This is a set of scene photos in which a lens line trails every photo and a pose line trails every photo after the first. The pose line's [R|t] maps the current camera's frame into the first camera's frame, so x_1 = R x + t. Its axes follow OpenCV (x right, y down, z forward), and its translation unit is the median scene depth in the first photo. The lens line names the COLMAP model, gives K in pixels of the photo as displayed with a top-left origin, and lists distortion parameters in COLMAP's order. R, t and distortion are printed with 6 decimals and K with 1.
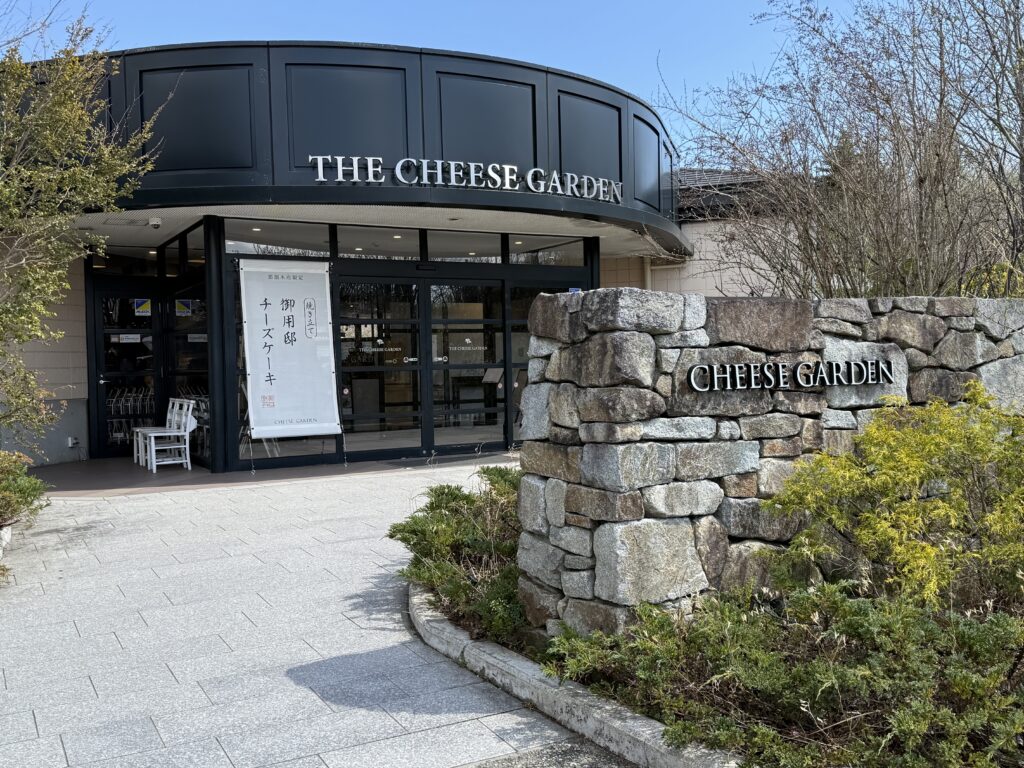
lens RADIAL K [[1006.3, 0, 516.1], [0, 1006.3, 380.9], [0, 0, 1]] dist [0.210859, -0.500144]
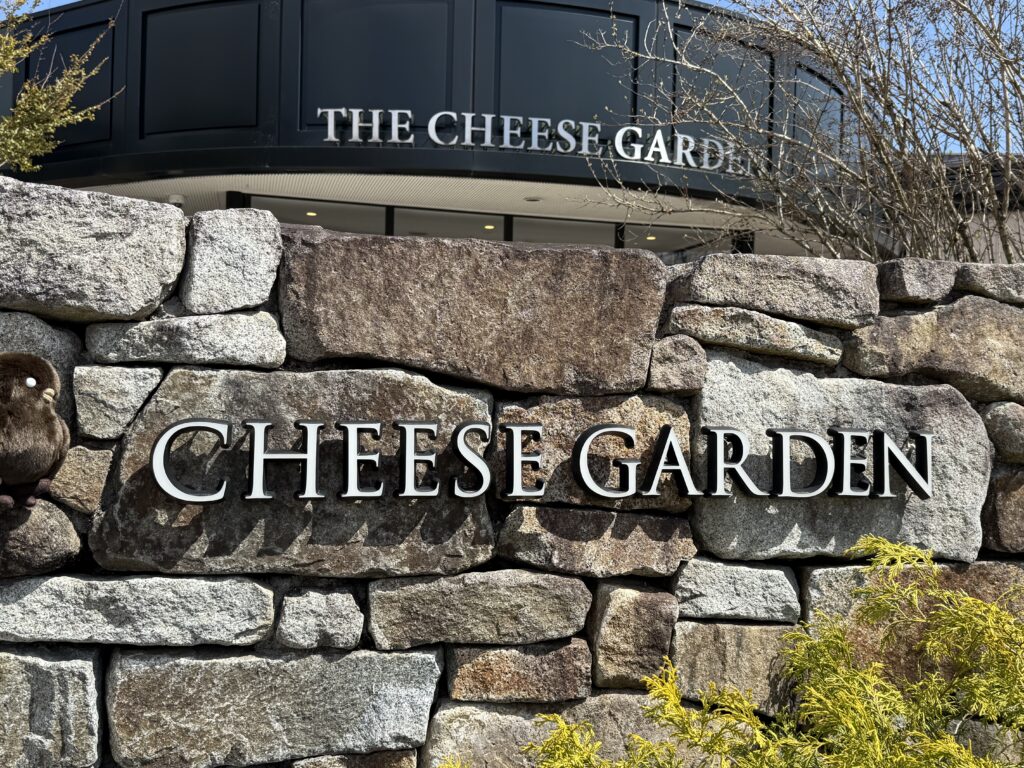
lens RADIAL K [[1021.7, 0, 512.0], [0, 1021.7, 384.0], [0, 0, 1]] dist [0.217626, -0.541651]
pose [[0.967515, 0.048681, -0.248082, 0.323921], [-0.053204, 0.998517, -0.011559, -0.025933], [0.247151, 0.024382, 0.968670, 0.631353]]
